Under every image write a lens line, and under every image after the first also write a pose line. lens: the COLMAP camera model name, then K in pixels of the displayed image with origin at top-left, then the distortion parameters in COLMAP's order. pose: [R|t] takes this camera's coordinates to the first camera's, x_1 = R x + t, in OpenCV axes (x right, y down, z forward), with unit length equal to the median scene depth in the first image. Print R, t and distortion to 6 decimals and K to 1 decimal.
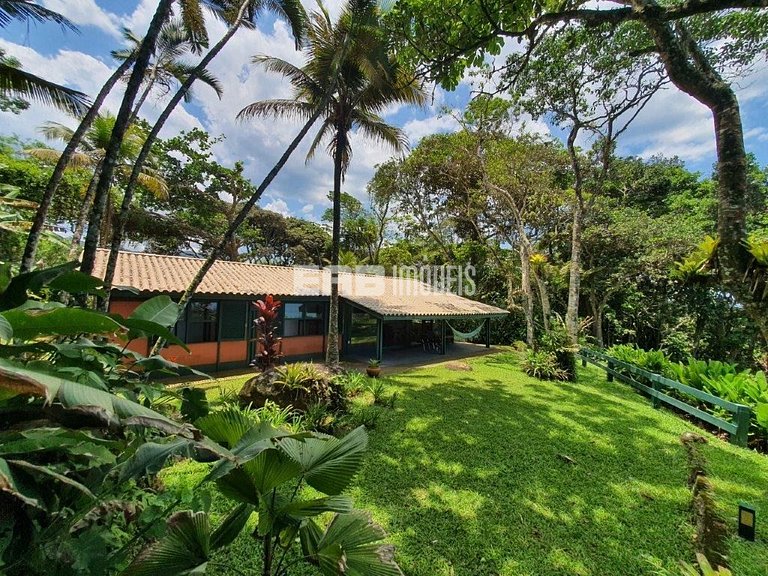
lens RADIAL K [[302.4, 0, 383.9], [0, 302.4, 283.5], [0, 0, 1]] dist [-0.005624, 0.000352]
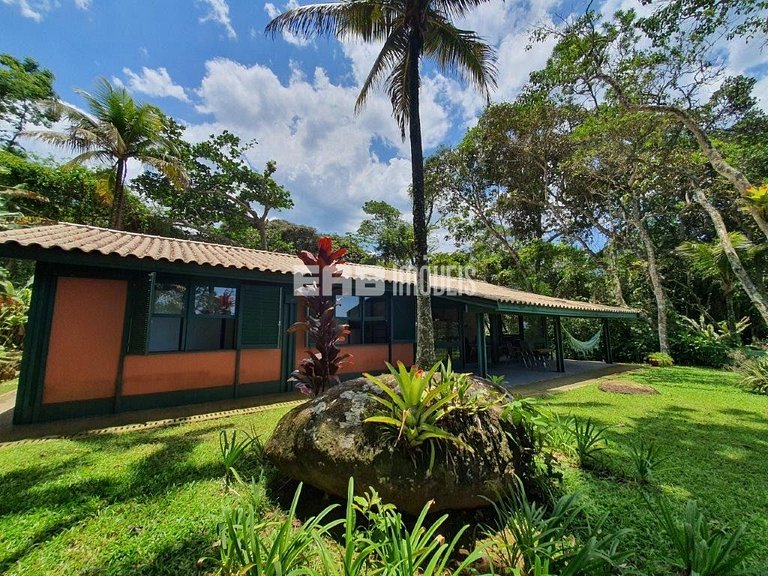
lens RADIAL K [[302.4, 0, 385.9], [0, 302.4, 286.3], [0, 0, 1]] dist [-0.005624, 0.000352]
pose [[0.995535, -0.039735, -0.085620, -0.112761], [0.032590, 0.995992, -0.083298, 0.076929], [0.088587, 0.080136, 0.992840, 0.243669]]
